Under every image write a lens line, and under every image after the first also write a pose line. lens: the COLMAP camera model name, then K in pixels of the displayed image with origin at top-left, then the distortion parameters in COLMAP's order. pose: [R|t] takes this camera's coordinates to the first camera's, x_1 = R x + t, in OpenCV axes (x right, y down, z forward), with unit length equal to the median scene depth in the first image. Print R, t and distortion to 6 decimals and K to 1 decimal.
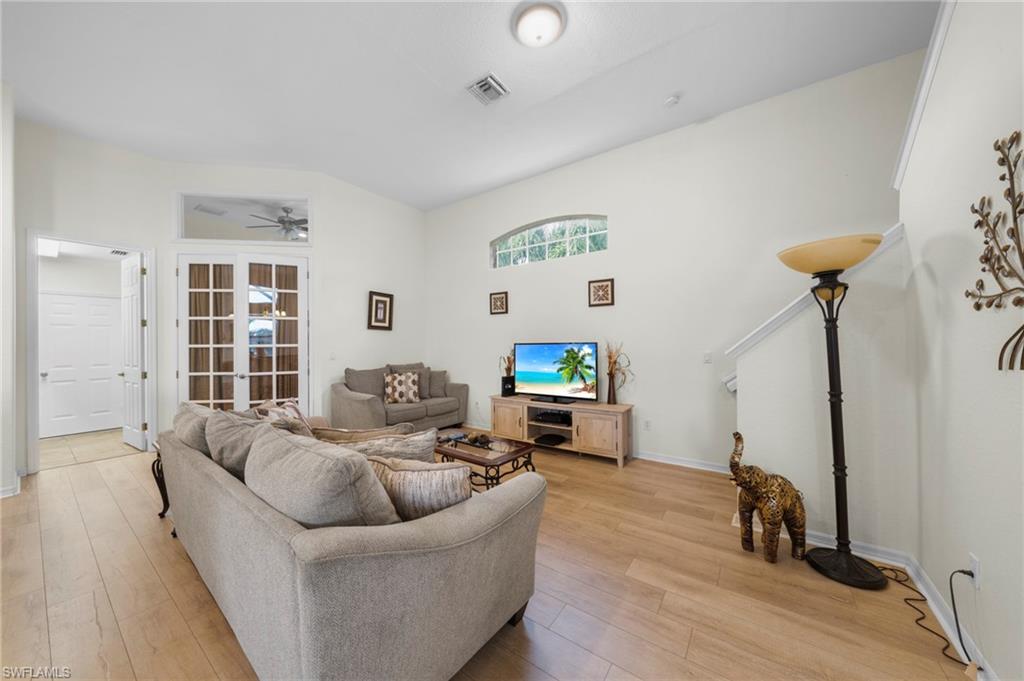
lens RADIAL K [[352.2, 0, 505.8], [0, 352.2, 343.9], [0, 0, 1]] dist [-0.002331, 0.000524]
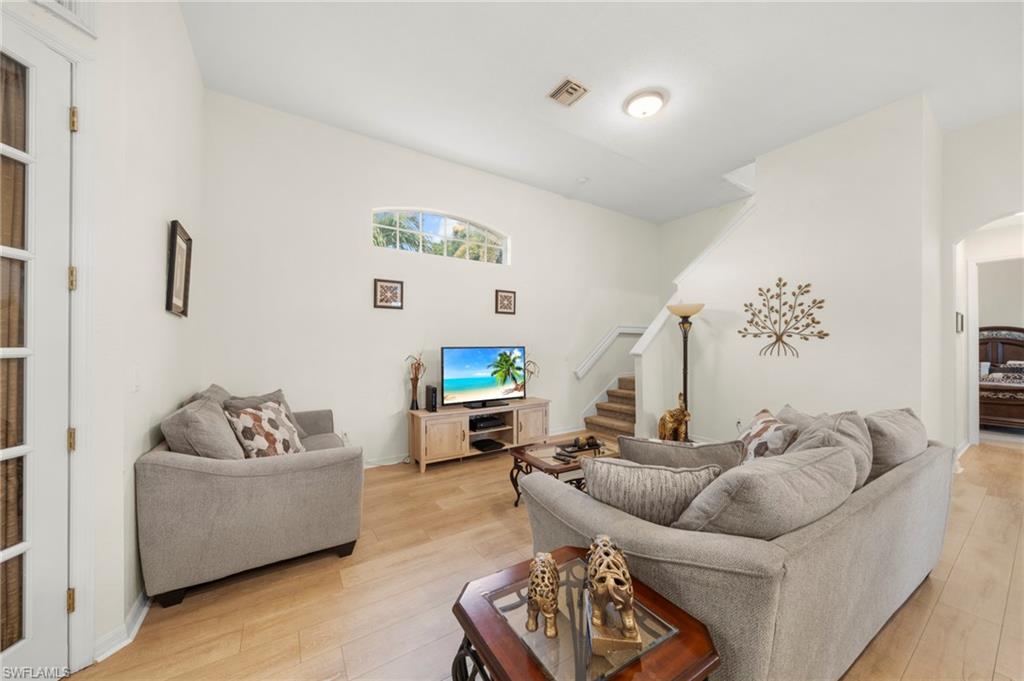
lens RADIAL K [[352.2, 0, 506.6], [0, 352.2, 347.0], [0, 0, 1]] dist [-0.002331, 0.000524]
pose [[0.352555, 0.007944, 0.935757, -0.799307], [0.002033, 0.999955, -0.009255, 0.007462], [-0.935789, 0.005165, 0.352523, 0.622200]]
